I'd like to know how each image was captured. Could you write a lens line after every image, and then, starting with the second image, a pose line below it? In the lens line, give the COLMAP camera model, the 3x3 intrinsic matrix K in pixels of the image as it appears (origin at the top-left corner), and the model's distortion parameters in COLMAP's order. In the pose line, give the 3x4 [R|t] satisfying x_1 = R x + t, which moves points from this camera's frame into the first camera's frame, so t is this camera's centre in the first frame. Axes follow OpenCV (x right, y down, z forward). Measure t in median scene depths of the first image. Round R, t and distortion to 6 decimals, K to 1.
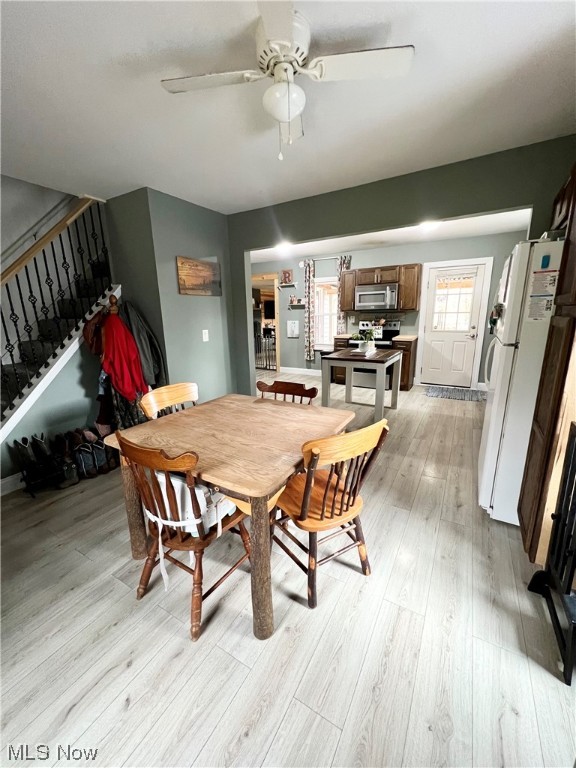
lens RADIAL K [[307.0, 0, 288.0], [0, 307.0, 384.0], [0, 0, 1]] dist [0.001416, 0.000104]
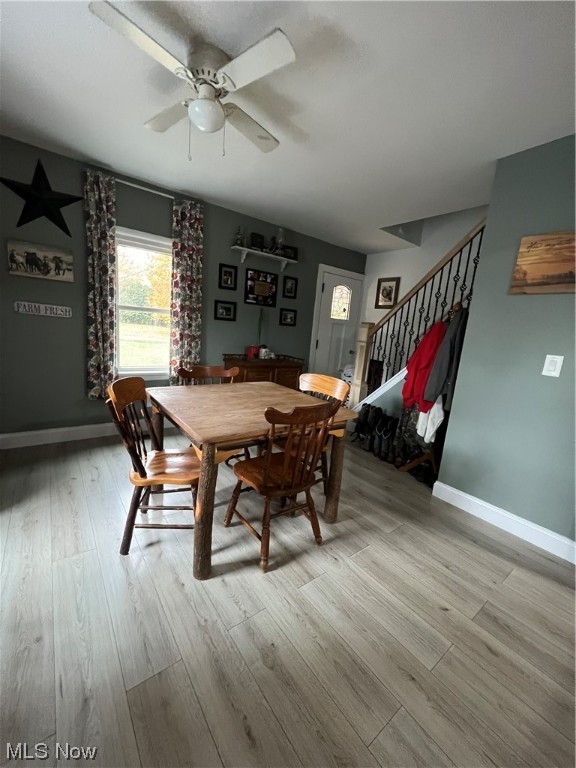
lens RADIAL K [[306.9, 0, 288.0], [0, 306.9, 384.0], [0, 0, 1]] dist [0.000731, 0.000023]
pose [[-0.375787, 0.163687, -0.912135, 0.571924], [-0.281848, 0.917461, 0.280760, -0.201530], [0.882805, 0.362590, -0.298636, 1.028698]]
